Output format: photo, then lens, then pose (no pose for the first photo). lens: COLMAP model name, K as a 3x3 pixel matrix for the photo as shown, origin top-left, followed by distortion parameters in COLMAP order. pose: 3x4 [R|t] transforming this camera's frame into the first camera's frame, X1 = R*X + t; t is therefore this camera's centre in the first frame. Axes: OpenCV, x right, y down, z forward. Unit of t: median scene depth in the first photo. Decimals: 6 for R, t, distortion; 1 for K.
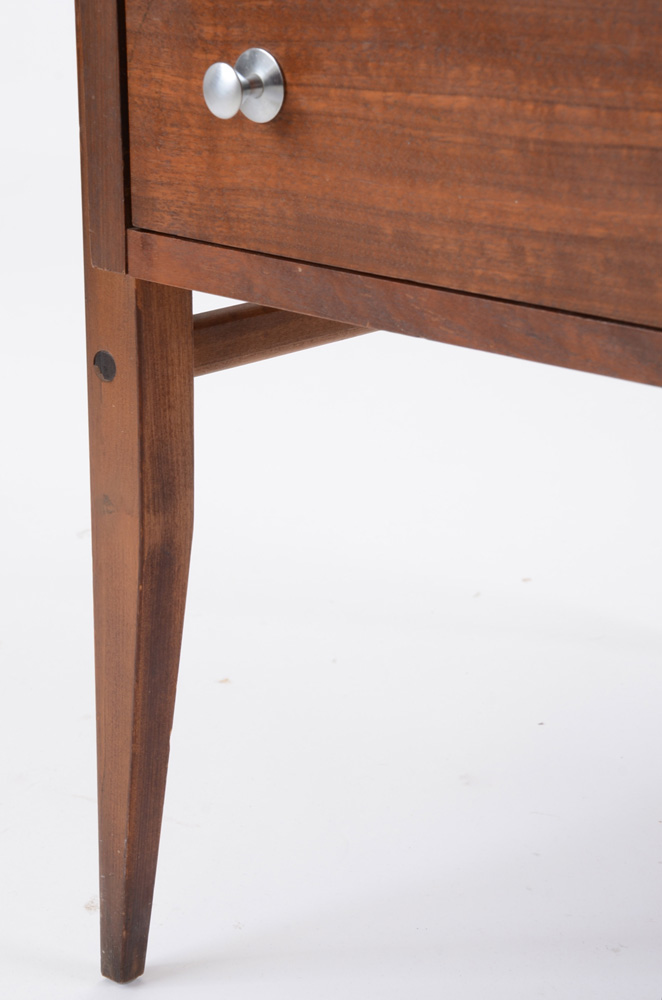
lens RADIAL K [[2560.6, 0, 338.9], [0, 2560.6, 496.3], [0, 0, 1]] dist [0.463154, 0.000000]
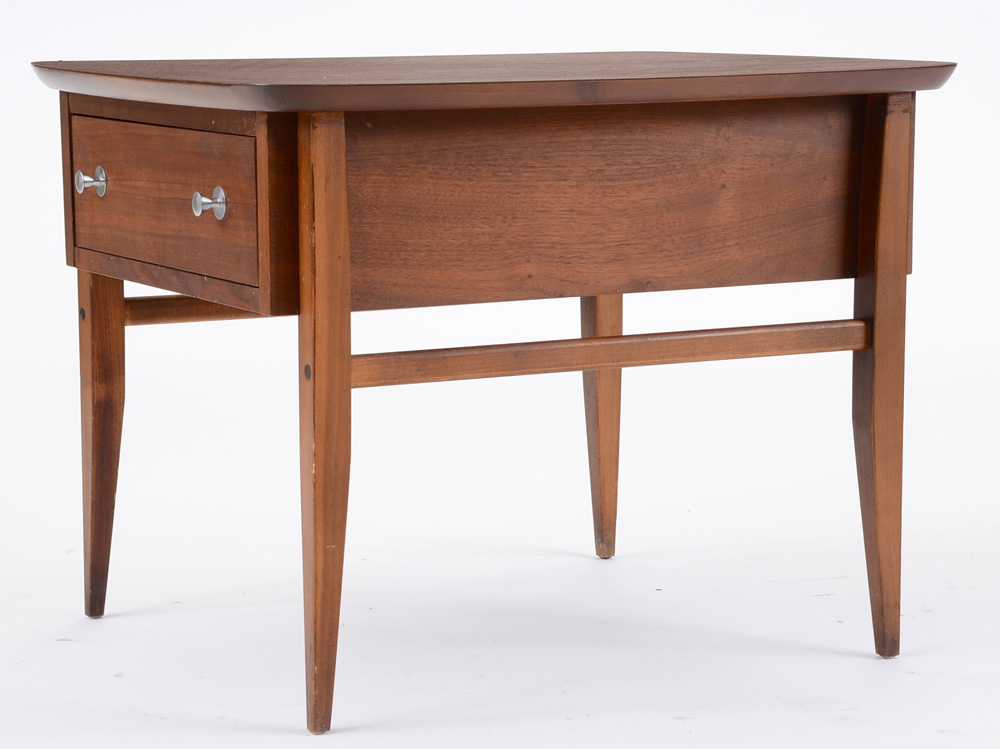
lens RADIAL K [[2993.6, 0, 499.2], [0, 2993.6, 379.9], [0, 0, 1]] dist [0.684684, 0.000000]
pose [[0.940423, 0.031699, -0.338525, 1.200827], [-0.084799, 0.986049, -0.143239, 0.369760], [0.329261, 0.163412, 0.929991, -1.366461]]
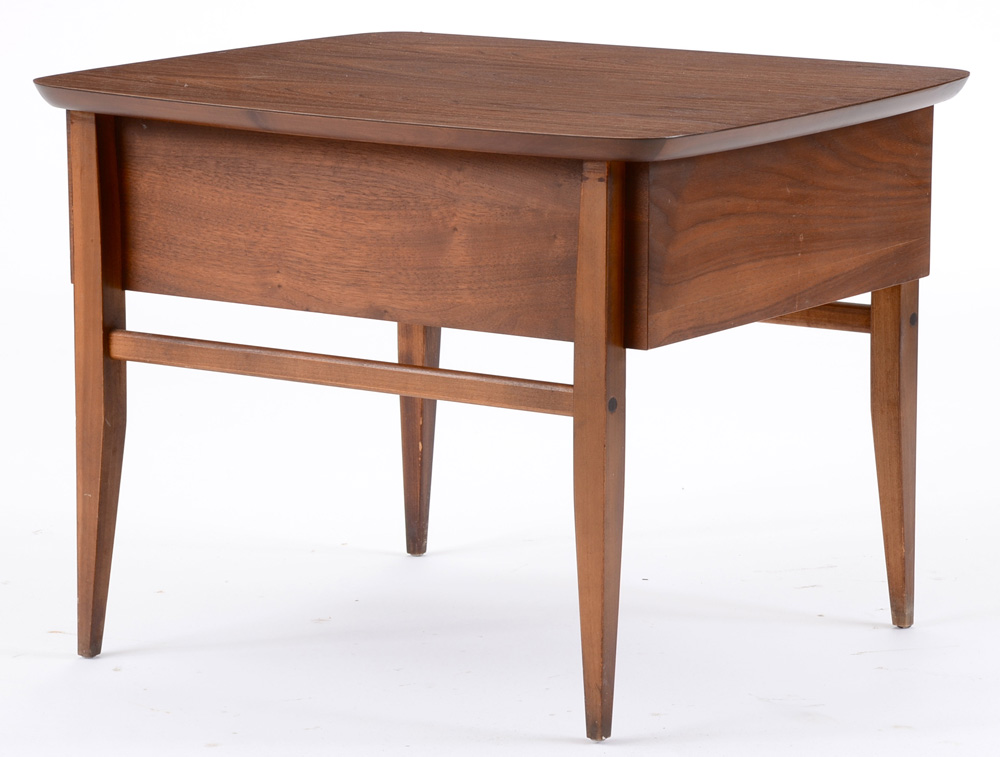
lens RADIAL K [[4553.9, 0, 498.3], [0, 4553.9, 380.7], [0, 0, 1]] dist [1.778296, 0.000000]
pose [[0.142293, 0.169353, -0.975229, 4.279473], [-0.285781, 0.950326, 0.123331, -0.528425], [0.947672, 0.261153, 0.183622, 0.376426]]
